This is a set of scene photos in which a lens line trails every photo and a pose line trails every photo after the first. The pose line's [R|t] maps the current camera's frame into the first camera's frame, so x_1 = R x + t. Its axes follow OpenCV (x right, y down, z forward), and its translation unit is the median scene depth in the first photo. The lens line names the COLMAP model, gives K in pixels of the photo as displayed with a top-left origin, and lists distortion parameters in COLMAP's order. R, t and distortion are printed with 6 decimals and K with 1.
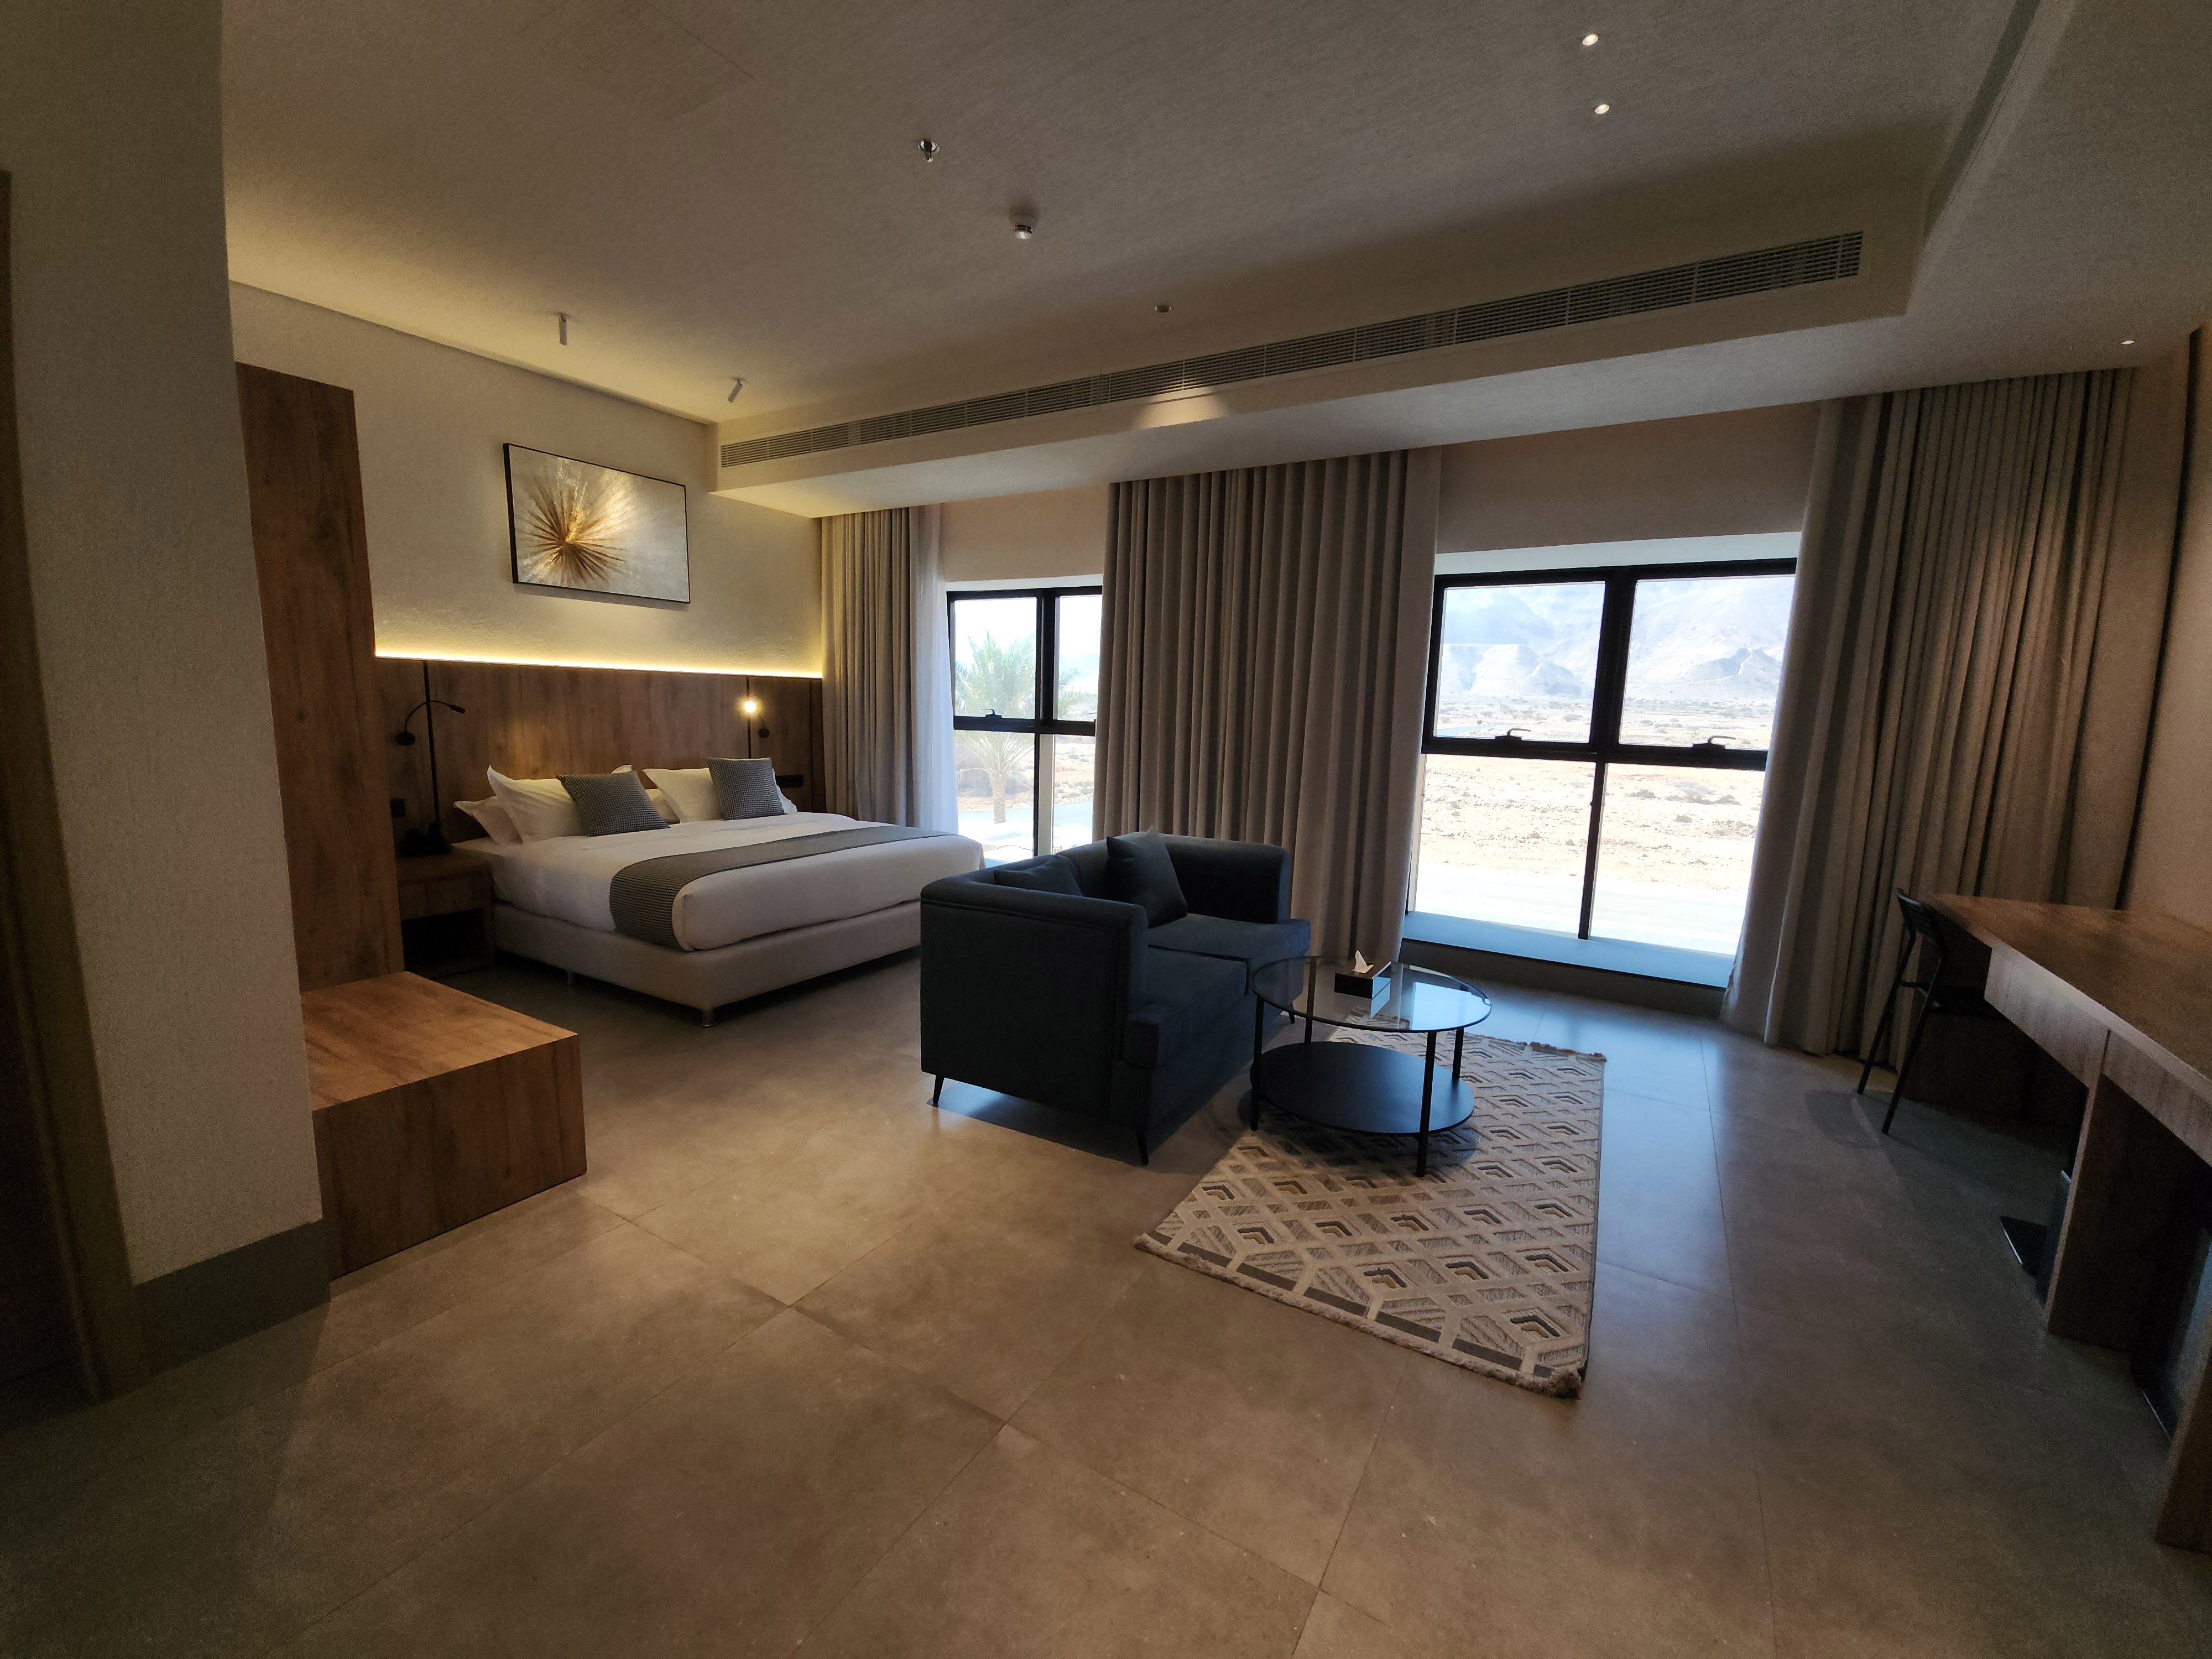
lens RADIAL K [[902.1, 0, 1123.2], [0, 902.1, 818.9], [0, 0, 1]] dist [0.016807, 0.000424]
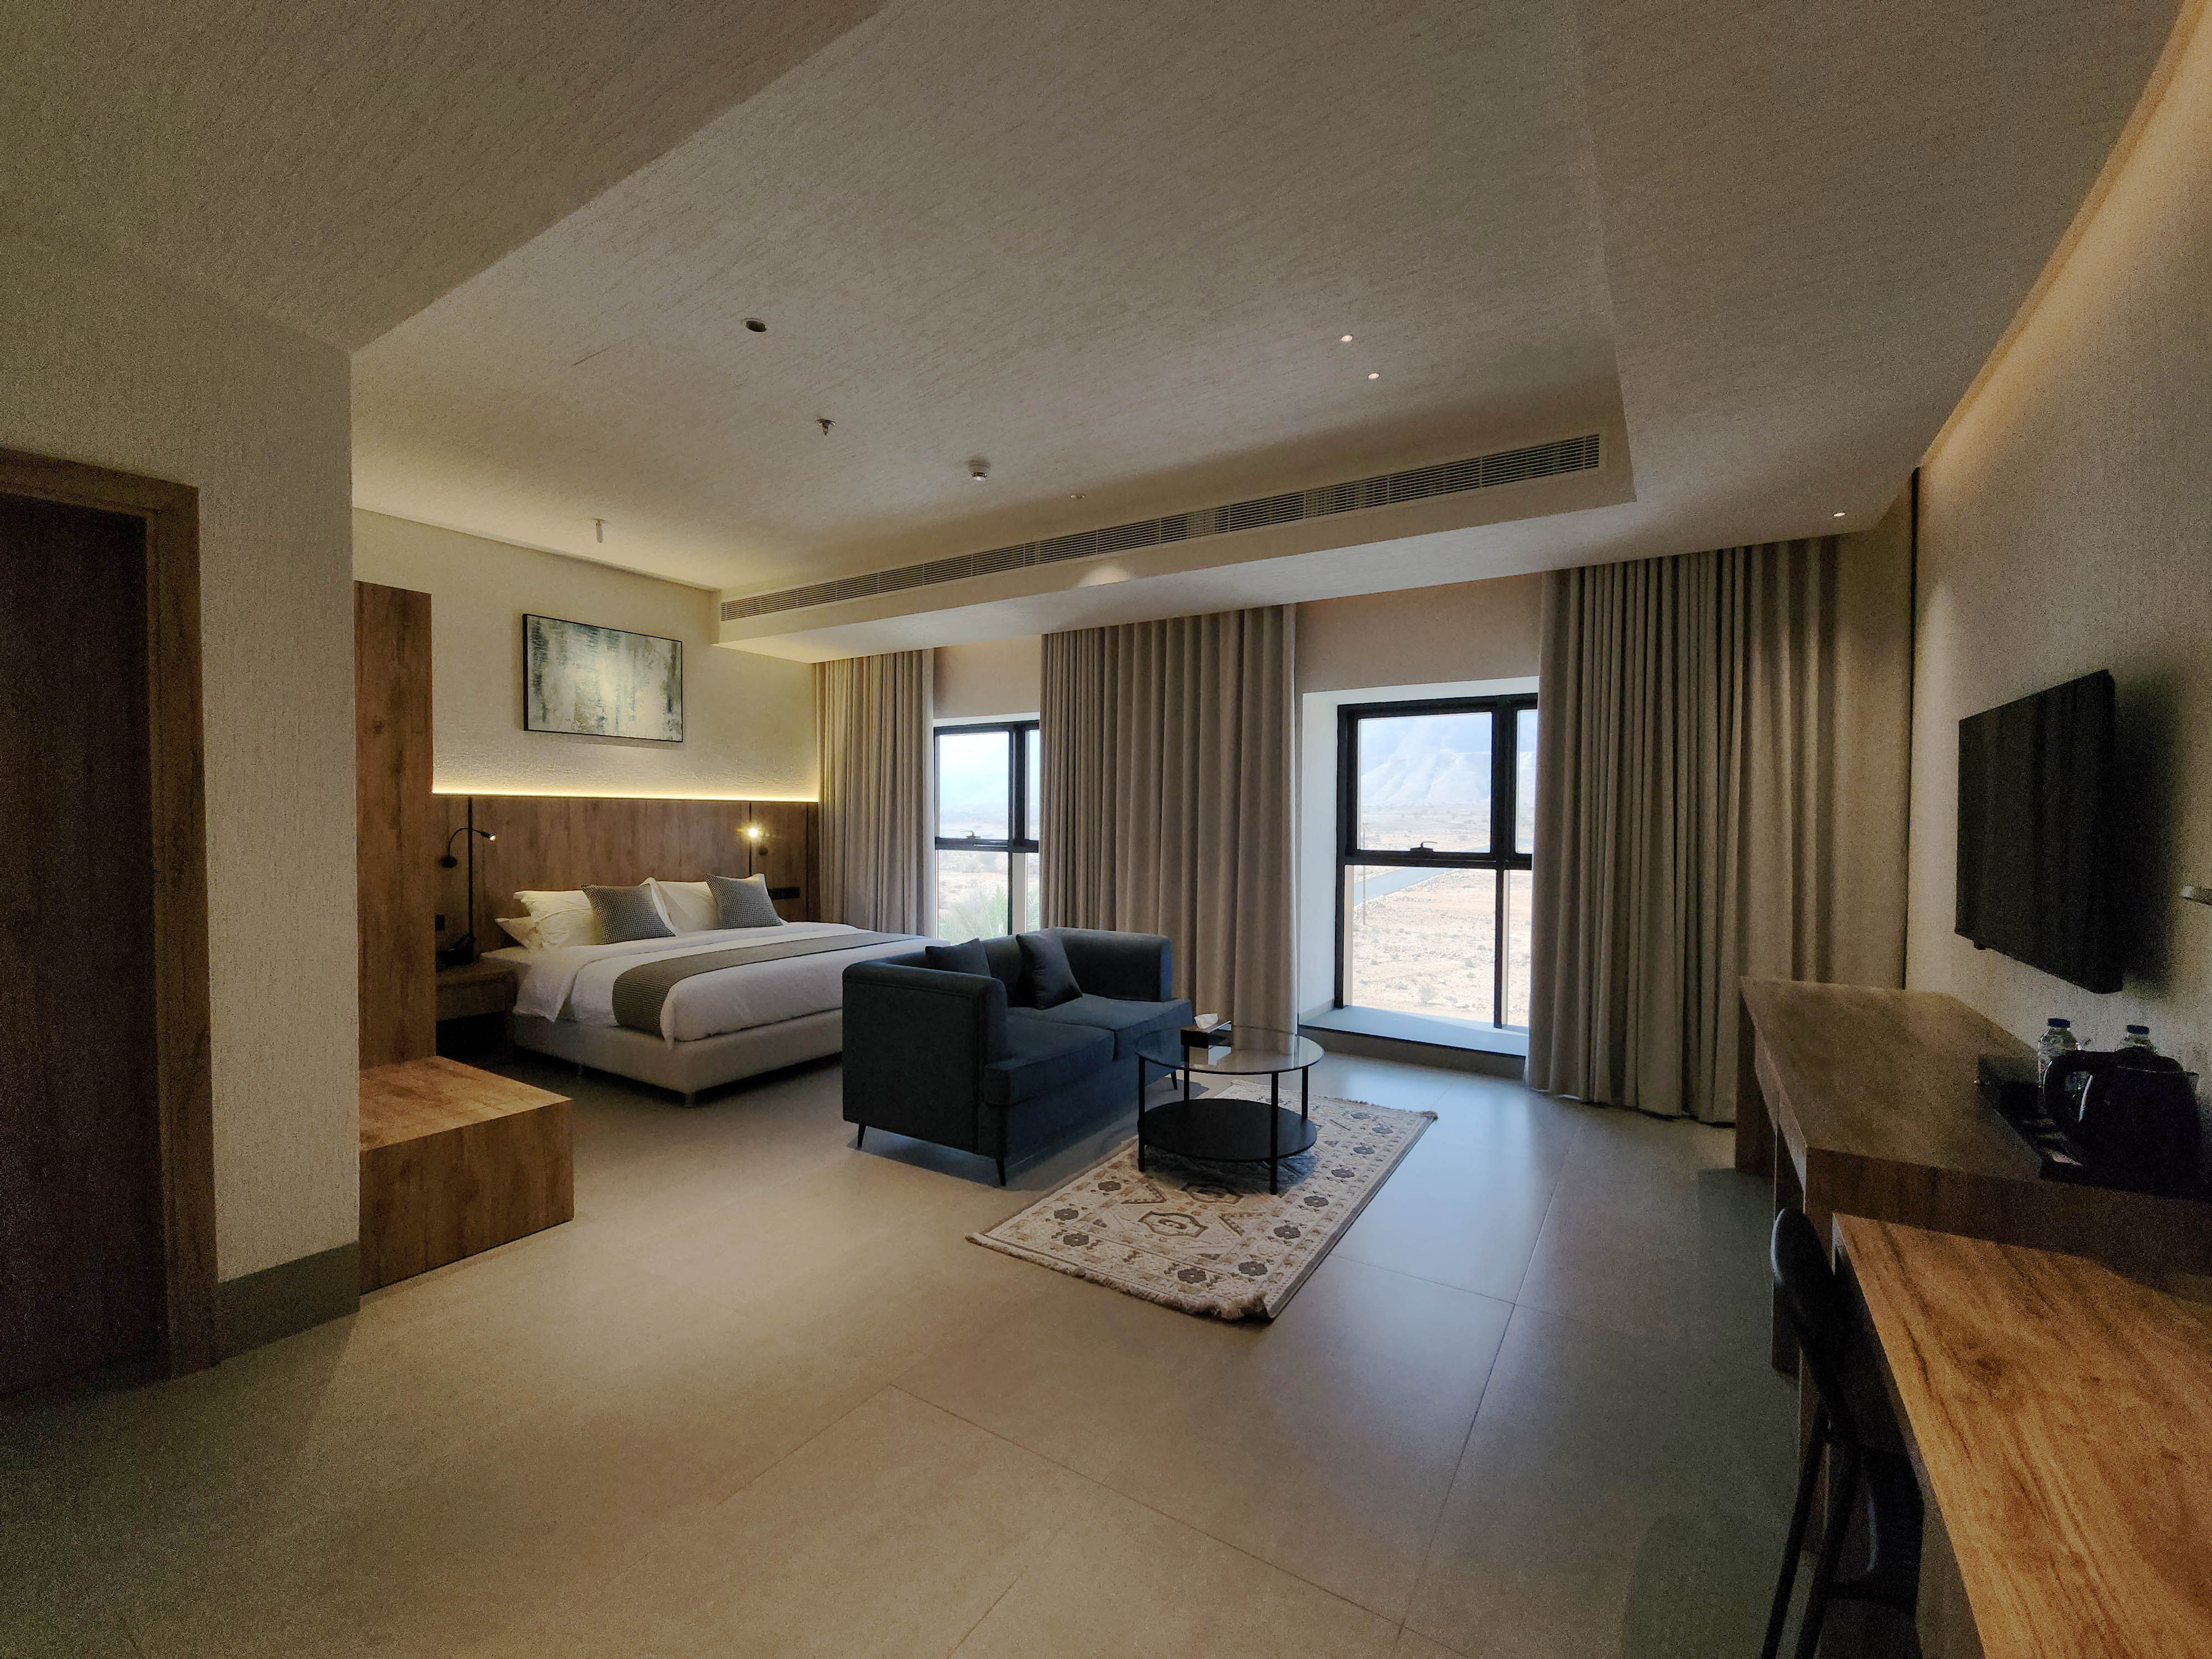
lens RADIAL K [[902.1, 0, 1094.1], [0, 902.1, 835.0], [0, 0, 1]] dist [0.016807, 0.000424]
pose [[0.998495, -0.018163, -0.051744, 0.122336], [0.012136, 0.993349, -0.114498, 0.026973], [0.053480, 0.113698, 0.992075, -0.149384]]
